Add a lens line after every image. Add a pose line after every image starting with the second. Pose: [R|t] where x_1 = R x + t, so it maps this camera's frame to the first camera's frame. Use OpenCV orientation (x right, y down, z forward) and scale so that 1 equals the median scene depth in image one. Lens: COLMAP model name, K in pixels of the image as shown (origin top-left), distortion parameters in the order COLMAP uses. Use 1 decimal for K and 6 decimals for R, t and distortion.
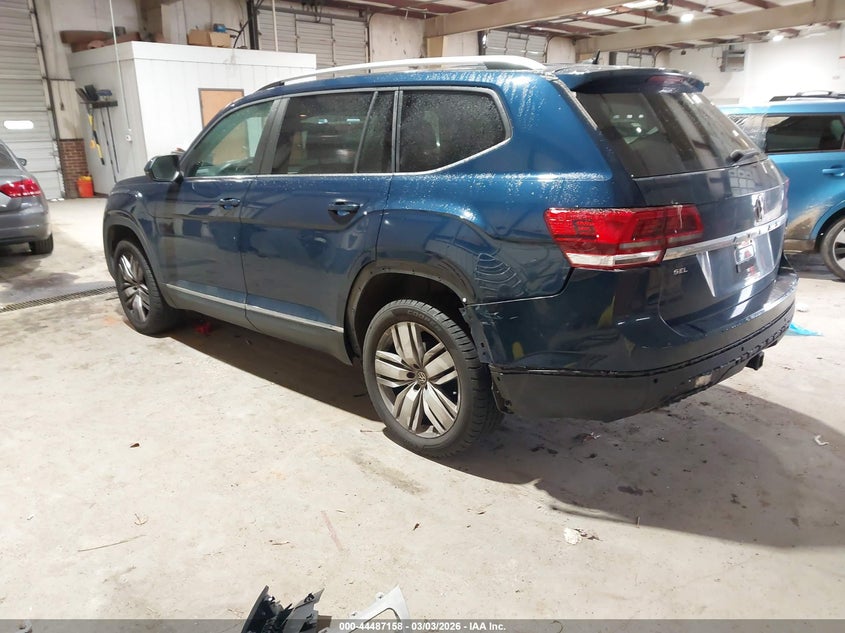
lens RADIAL K [[663.0, 0, 418.7], [0, 663.0, 315.3], [0, 0, 1]] dist [0.024795, -0.028337]
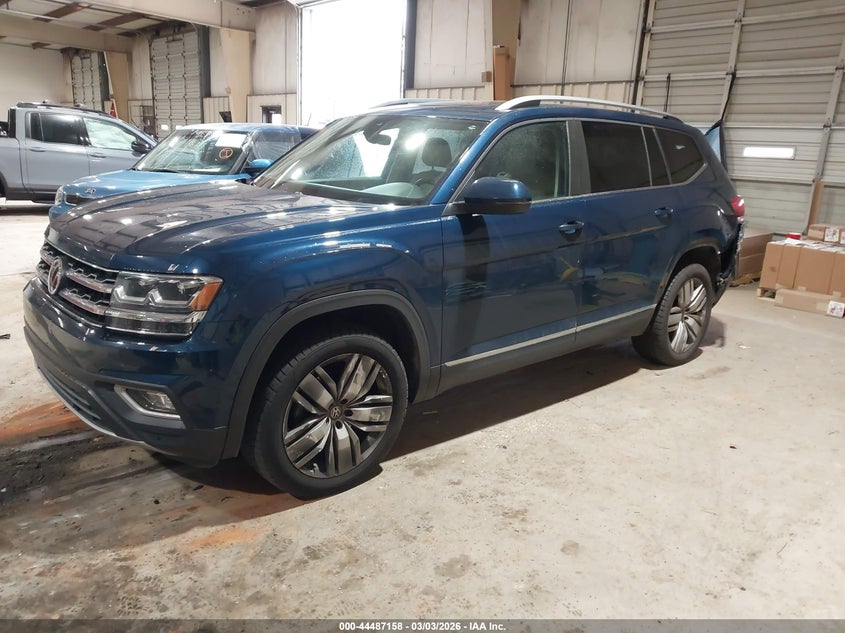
lens RADIAL K [[663.0, 0, 415.6], [0, 663.0, 313.5], [0, 0, 1]] dist [0.024795, -0.028337]
pose [[0.072485, -0.227762, 0.971015, -1.110574], [0.219263, 0.953397, 0.207262, -0.265252], [-0.972969, 0.197884, 0.119047, 1.004086]]
